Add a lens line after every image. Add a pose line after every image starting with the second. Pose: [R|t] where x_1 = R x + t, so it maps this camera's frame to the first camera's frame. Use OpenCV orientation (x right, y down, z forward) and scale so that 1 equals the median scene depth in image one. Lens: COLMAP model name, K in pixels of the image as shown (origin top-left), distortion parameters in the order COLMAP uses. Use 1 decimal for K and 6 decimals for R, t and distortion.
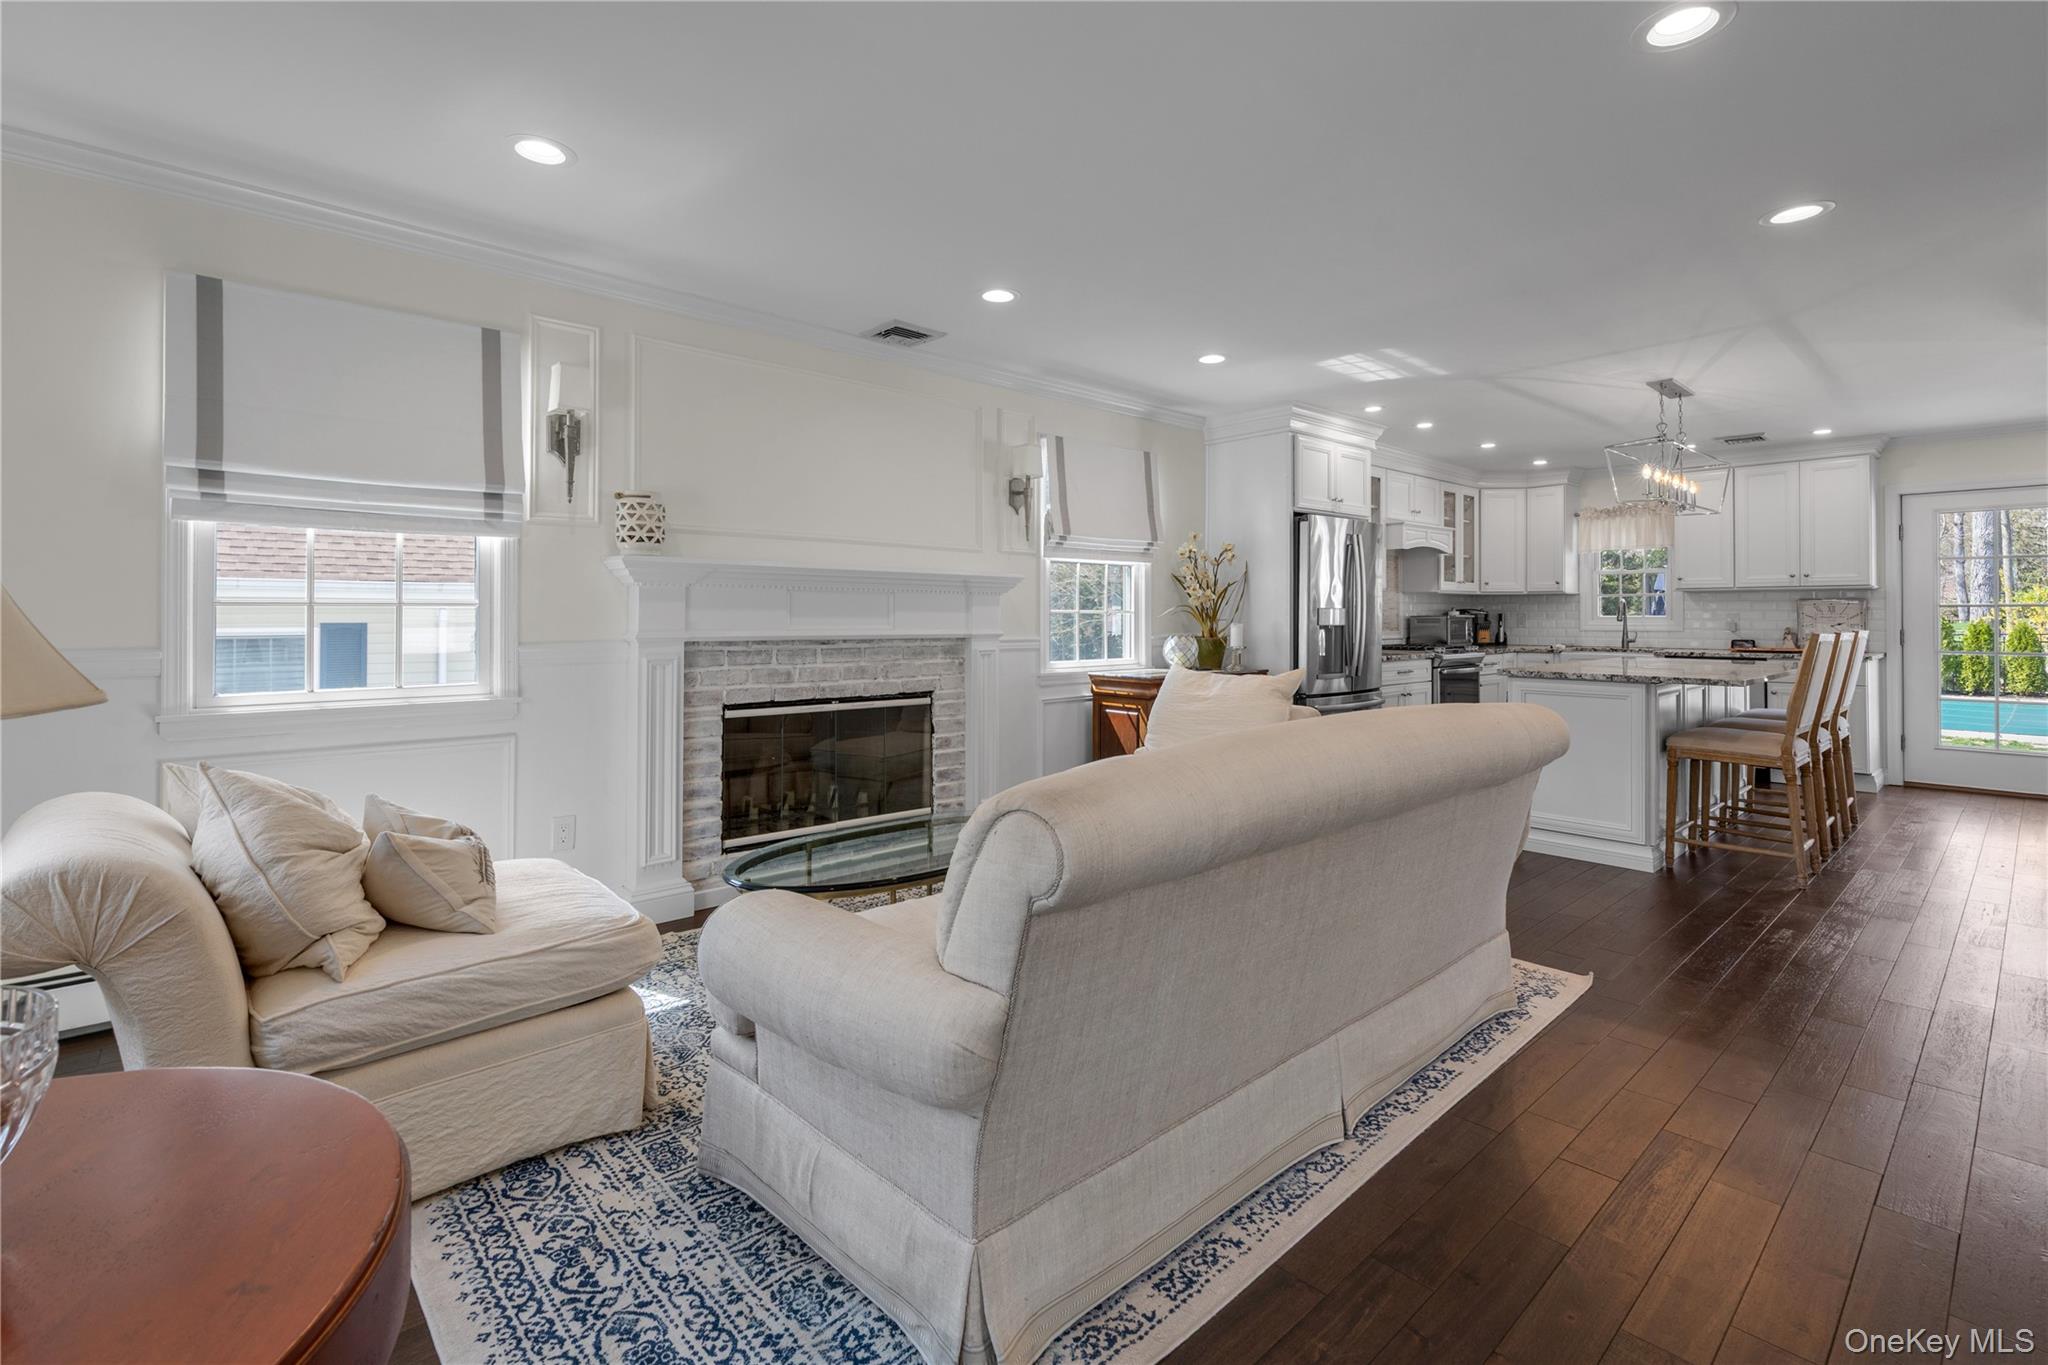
lens RADIAL K [[935.1, 0, 1017.7], [0, 935.1, 617.1], [0, 0, 1]] dist [0.000029, -0.000066]
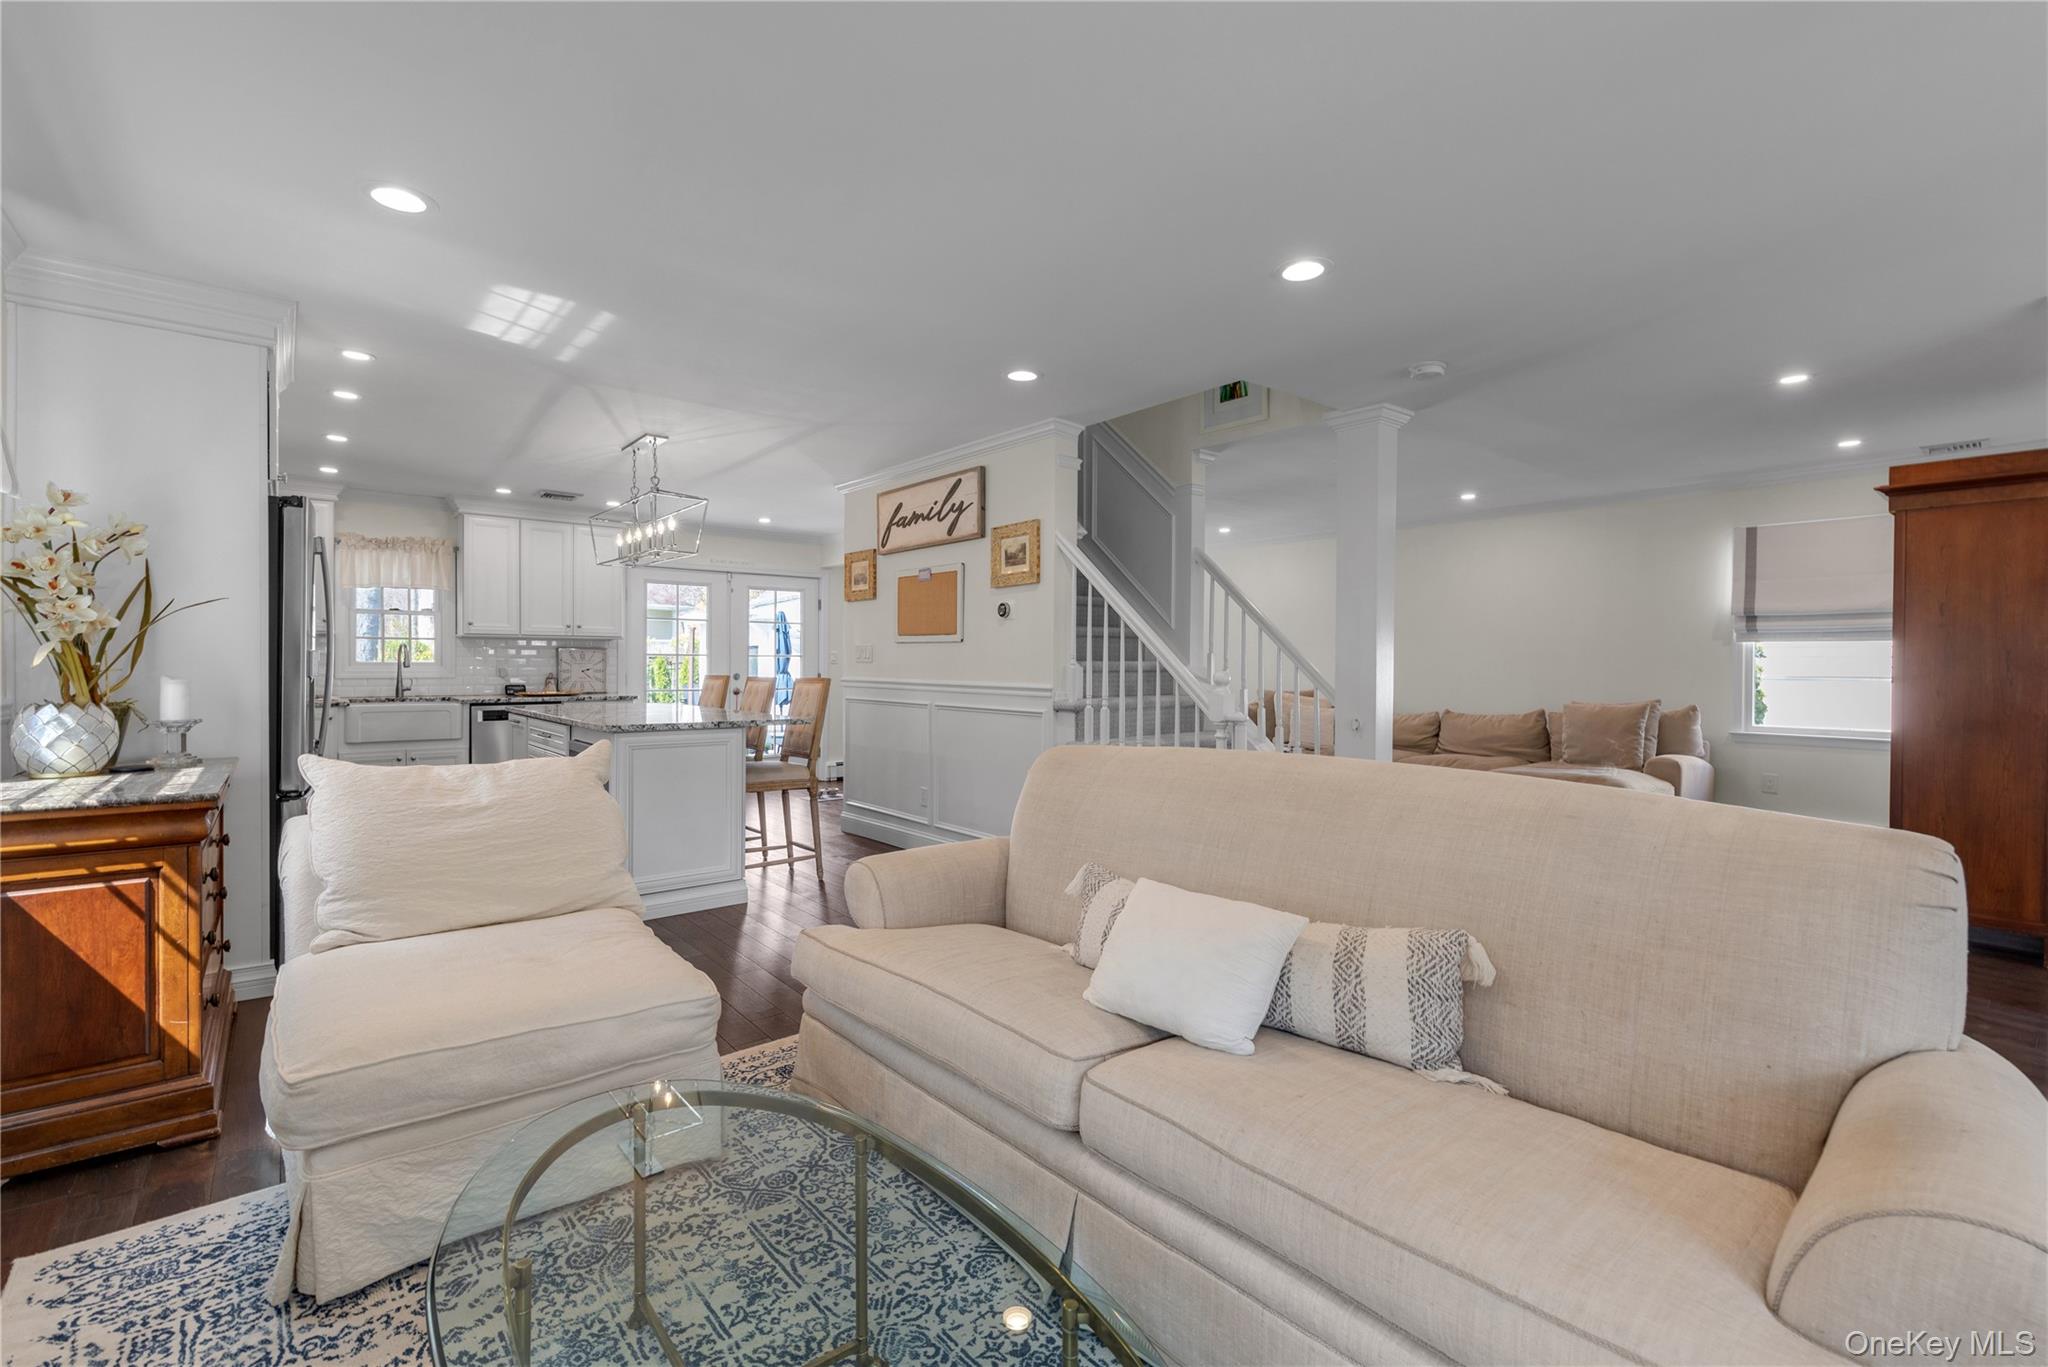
lens RADIAL K [[884.2, 0, 1024.0], [0, 884.2, 683.5], [0, 0, 1]] dist [-0.000003, 0.000015]
pose [[0.023949, -0.023584, 0.999435, -0.289642], [-0.000728, 0.999721, 0.023609, -0.001811], [-0.999713, -0.001293, 0.023925, 0.572088]]
